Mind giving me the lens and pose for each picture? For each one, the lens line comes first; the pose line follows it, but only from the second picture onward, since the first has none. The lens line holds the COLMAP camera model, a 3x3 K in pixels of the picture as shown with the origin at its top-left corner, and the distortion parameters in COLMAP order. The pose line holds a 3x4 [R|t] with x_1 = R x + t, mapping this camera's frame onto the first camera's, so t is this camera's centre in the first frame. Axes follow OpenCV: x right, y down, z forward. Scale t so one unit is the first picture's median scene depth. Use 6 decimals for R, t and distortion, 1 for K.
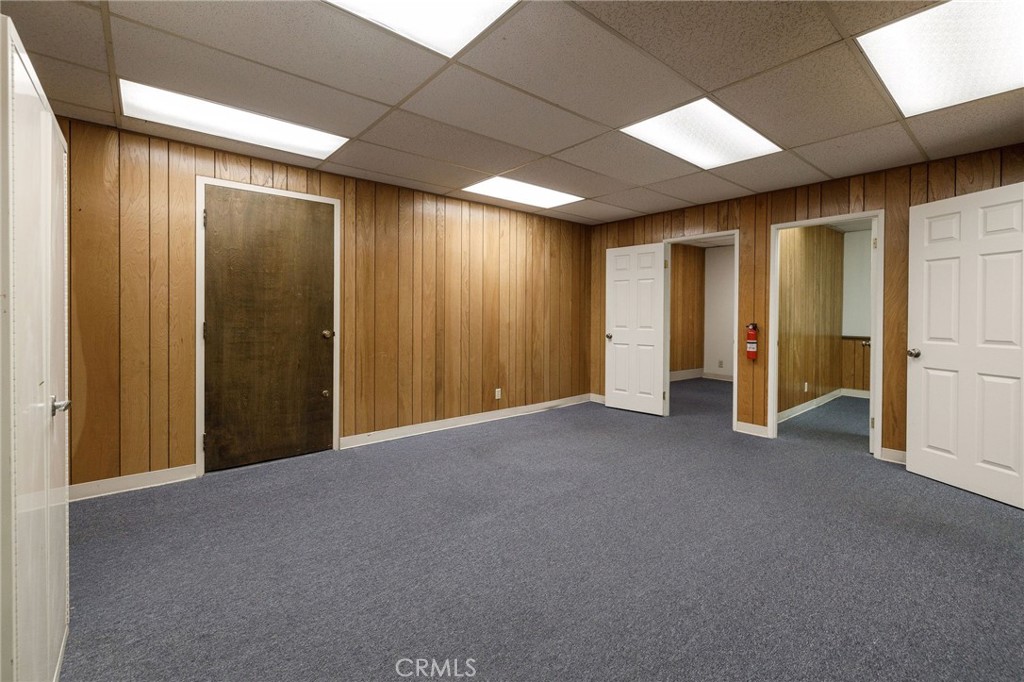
lens RADIAL K [[436.3, 0, 516.5], [0, 436.3, 313.5], [0, 0, 1]] dist [0.000888, 0.000325]
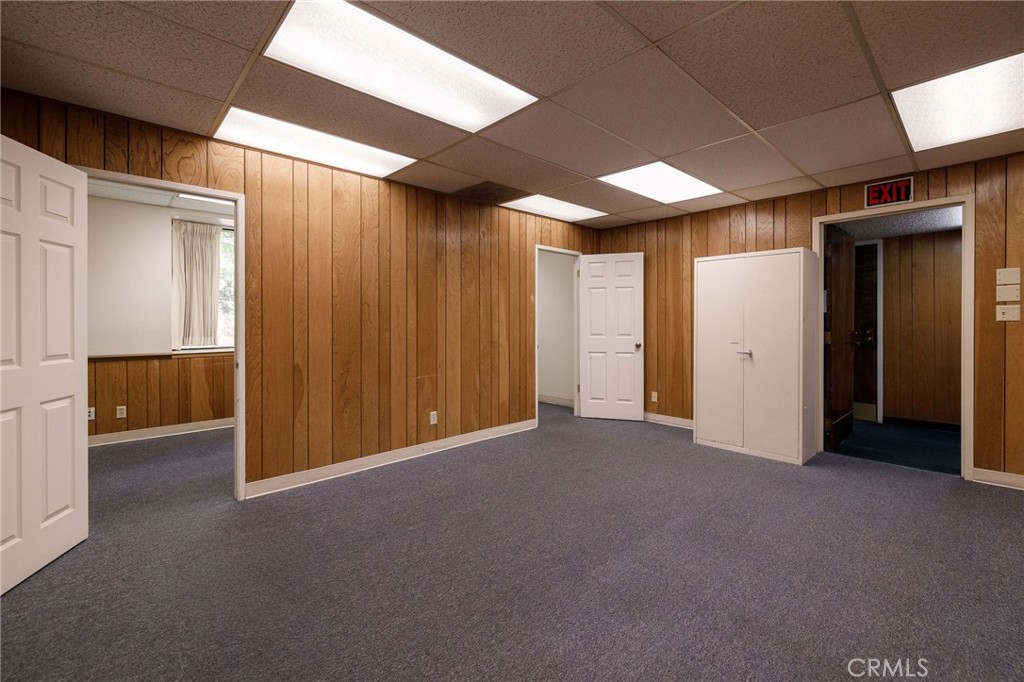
lens RADIAL K [[436.3, 0, 510.5], [0, 436.3, 326.8], [0, 0, 1]] dist [0.000888, 0.000325]
pose [[-0.999225, -0.002715, -0.039272, 0.228075], [-0.003193, 0.999921, 0.012117, -0.000513], [0.039236, 0.012233, -0.999155, 1.307521]]
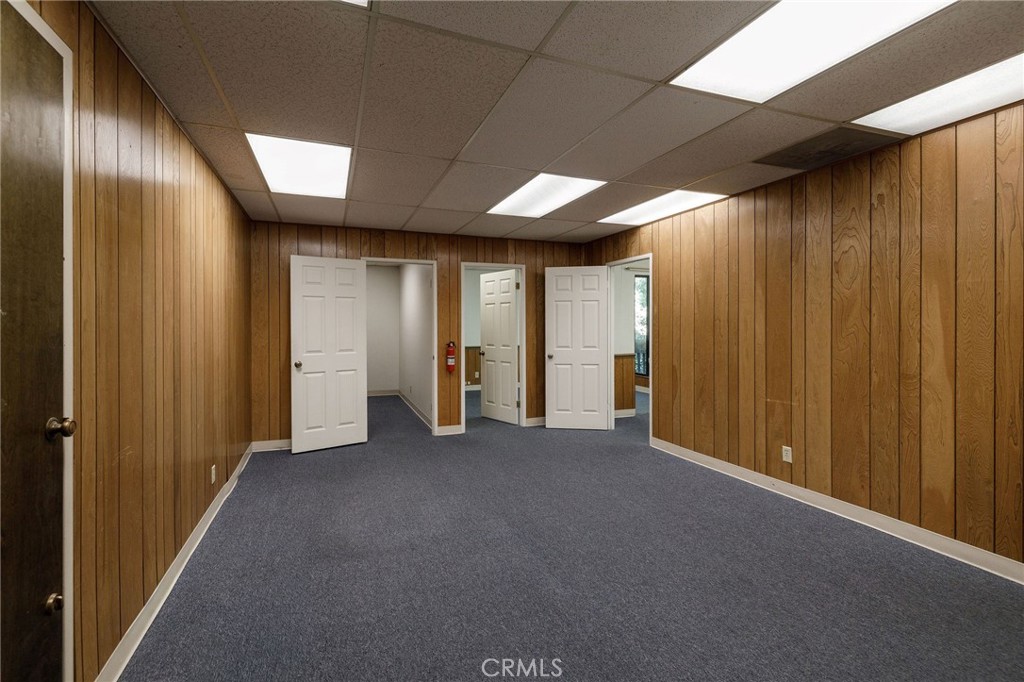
lens RADIAL K [[436.3, 0, 496.7], [0, 436.3, 325.1], [0, 0, 1]] dist [0.000888, 0.000325]
pose [[0.339531, -0.007535, 0.940565, -0.605494], [0.007673, 0.999957, 0.005240, -0.031385], [-0.940563, 0.005438, 0.339575, 0.526750]]
